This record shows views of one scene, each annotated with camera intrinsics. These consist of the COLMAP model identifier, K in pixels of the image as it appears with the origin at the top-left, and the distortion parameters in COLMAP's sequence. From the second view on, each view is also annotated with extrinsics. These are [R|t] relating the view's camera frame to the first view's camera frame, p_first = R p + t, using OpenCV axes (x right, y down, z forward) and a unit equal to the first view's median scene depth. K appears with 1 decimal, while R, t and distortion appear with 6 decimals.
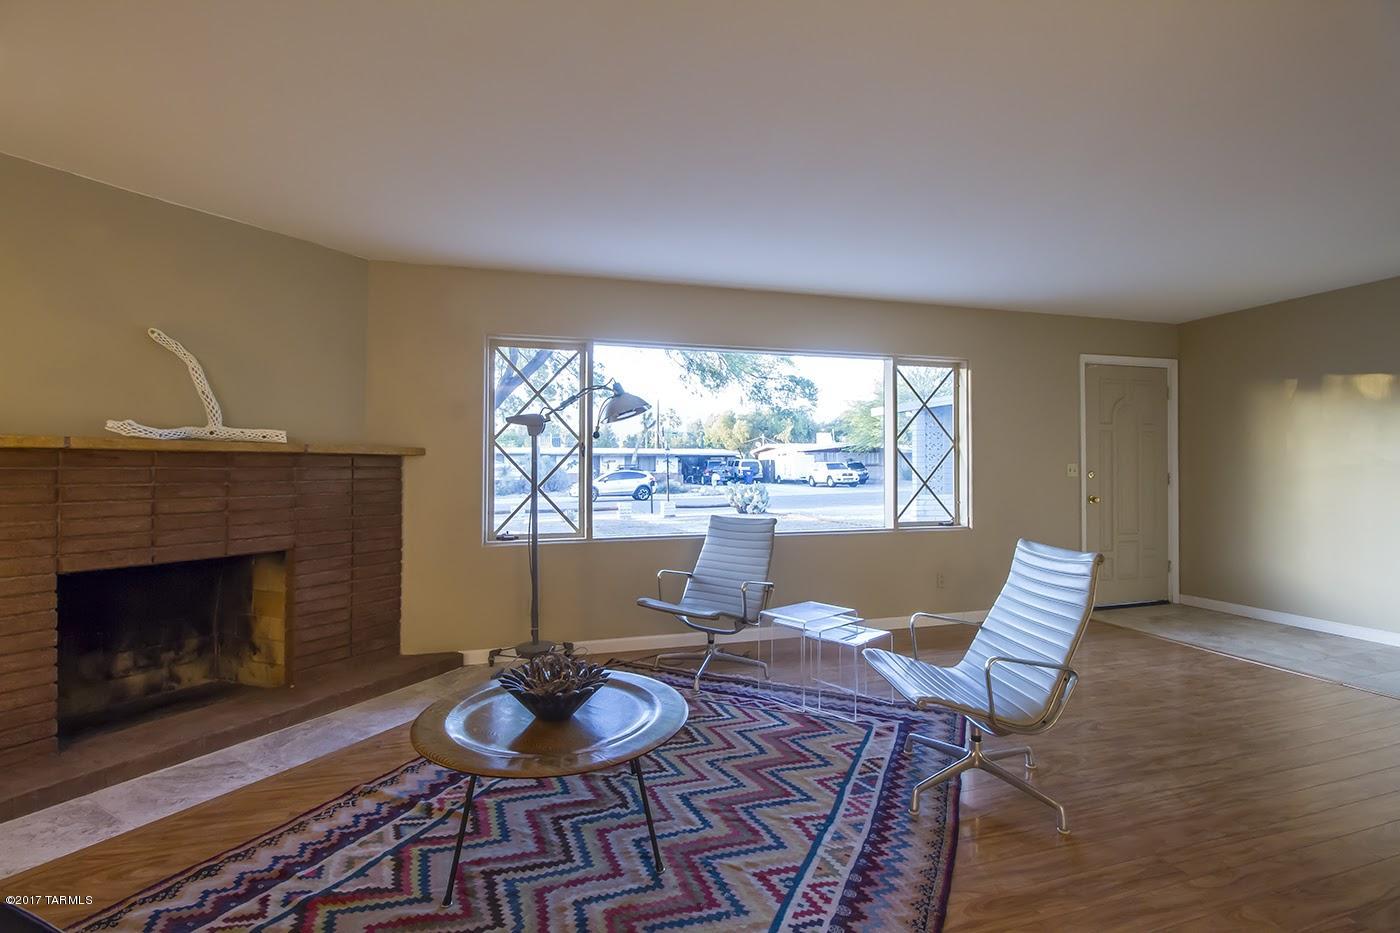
lens RADIAL K [[645.1, 0, 700.0], [0, 645.1, 466.5], [0, 0, 1]] dist [0.000771, -0.012801]
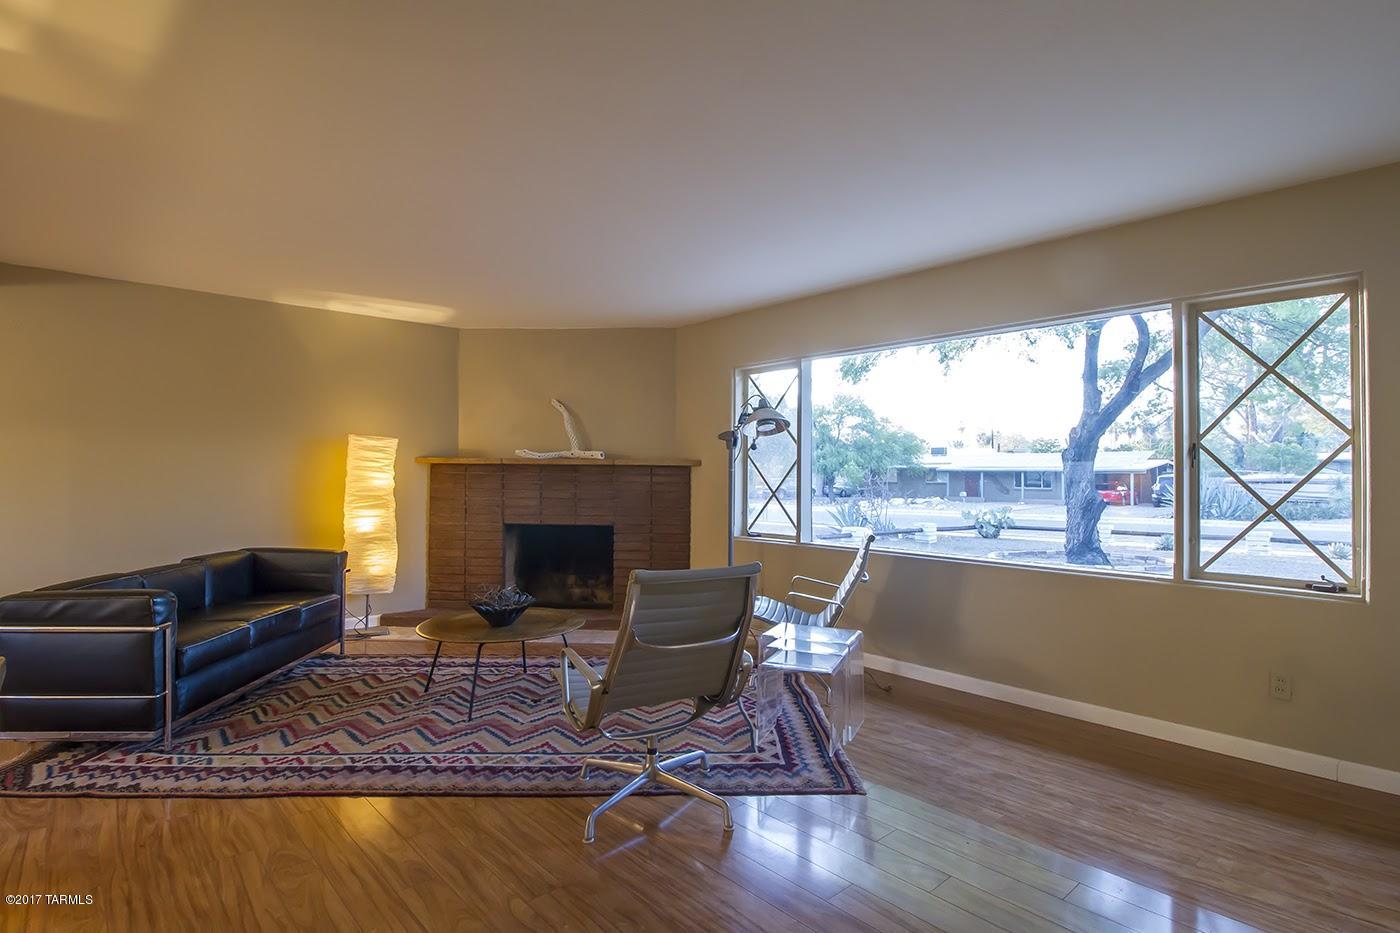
lens RADIAL K [[709.4, 0, 700.0], [0, 709.4, 466.5], [0, 0, 1]] dist [-0.000289, -0.009263]
pose [[0.433982, -0.005138, -0.900907, 0.924917], [-0.008015, 0.999922, -0.009563, -0.001917], [0.900886, 0.011371, 0.433908, 0.379997]]
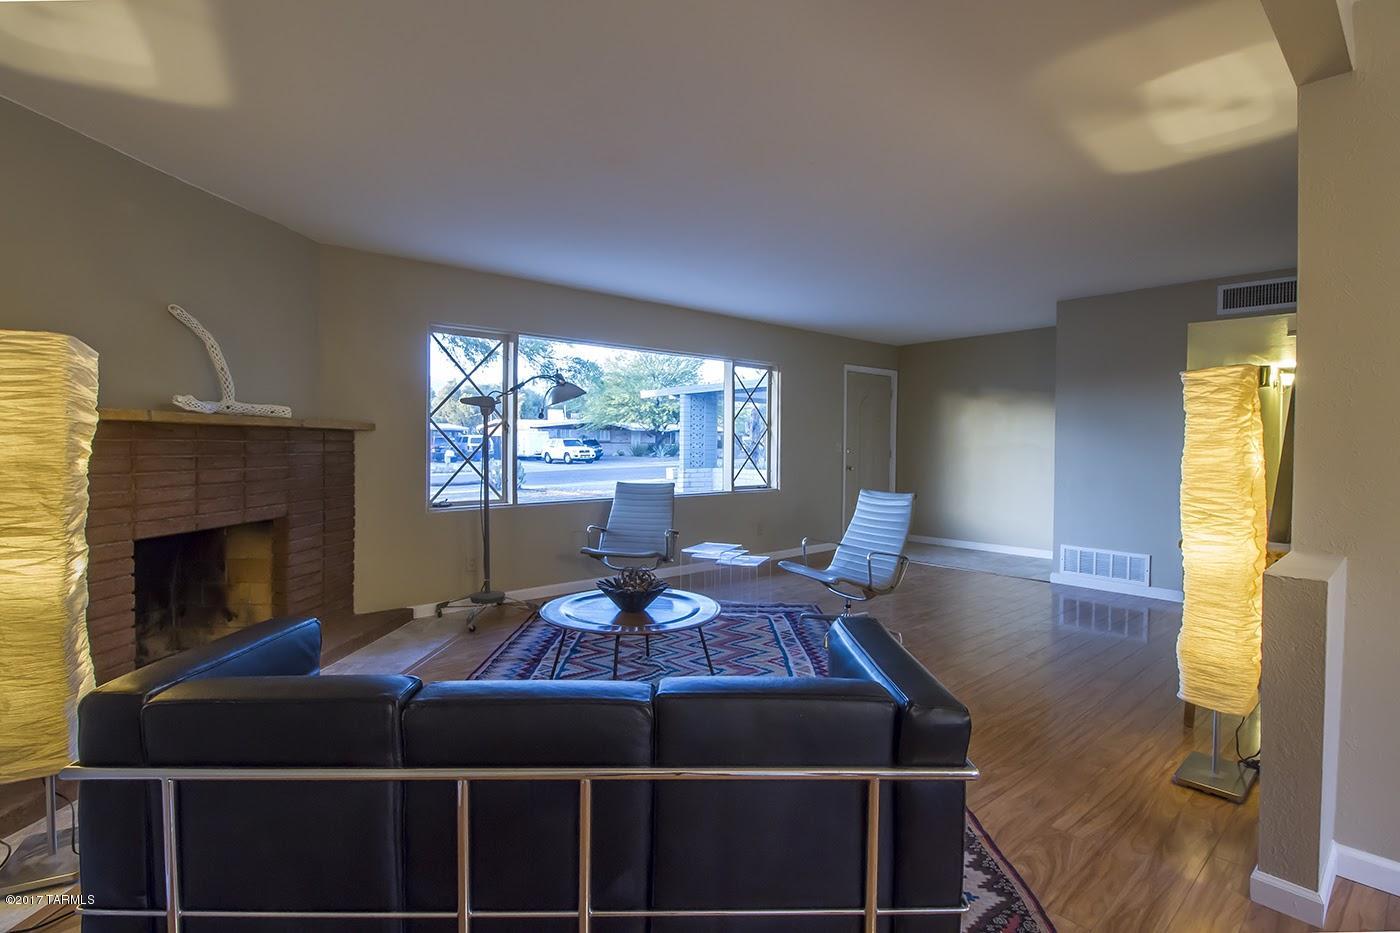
lens RADIAL K [[658.6, 0, 700.0], [0, 658.6, 466.5], [0, 0, 1]] dist [-0.004174, -0.000780]
pose [[0.910015, -0.007150, 0.414513, -0.404874], [-0.007471, 0.999406, 0.033639, 0.002045], [-0.414508, -0.033709, 0.909421, -0.247472]]
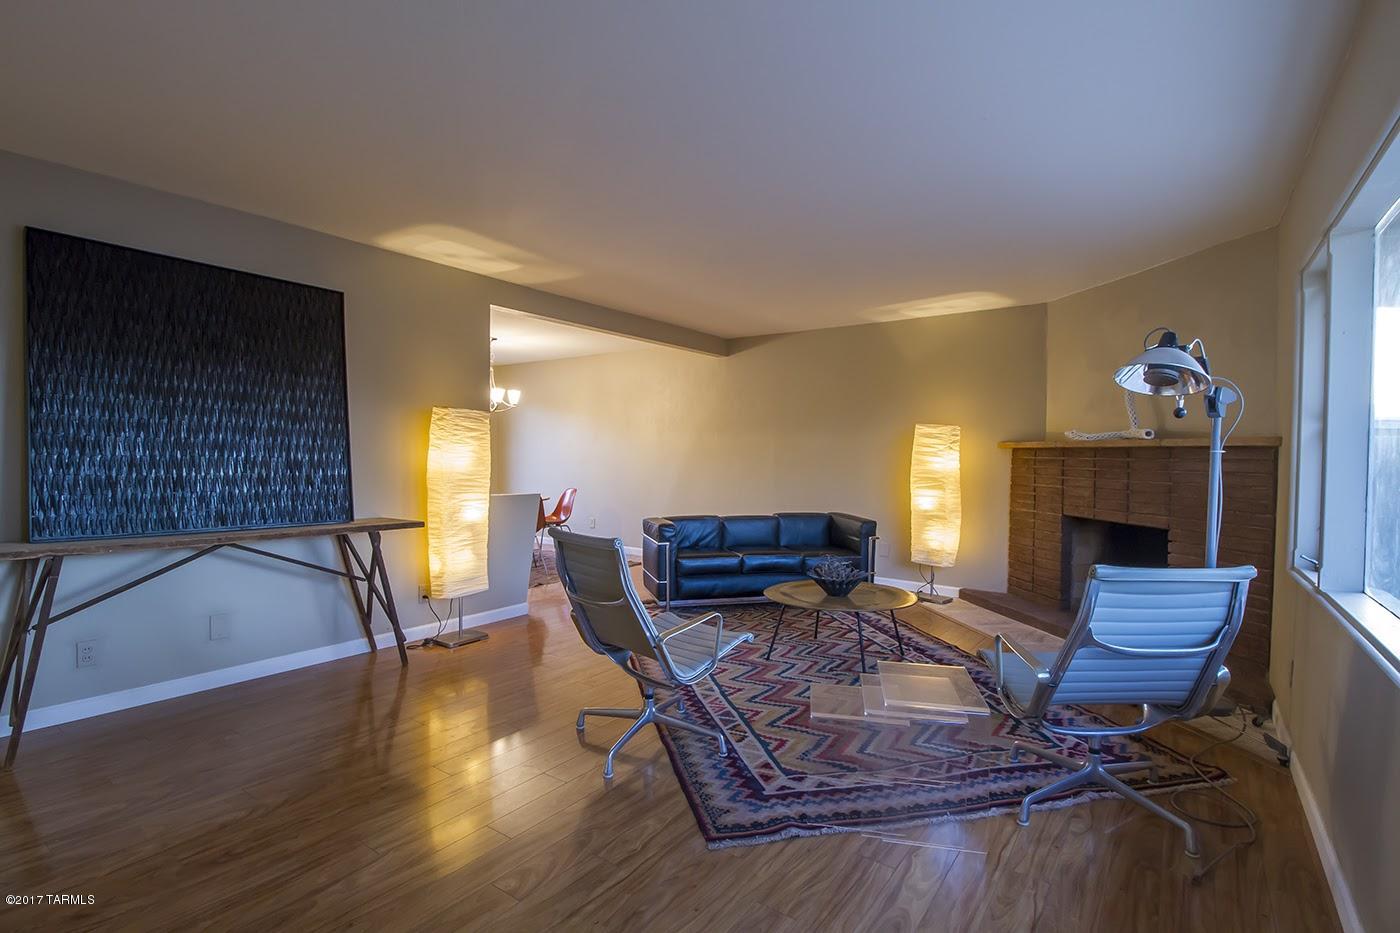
lens RADIAL K [[663.0, 0, 700.7], [0, 663.0, 485.9], [0, 0, 1]] dist [0.002680, -0.011821]
pose [[-0.788967, 0.025034, -0.613925, 0.682444], [-0.006546, 0.998770, 0.049139, -0.003295], [0.614400, 0.042788, -0.787833, 1.256221]]
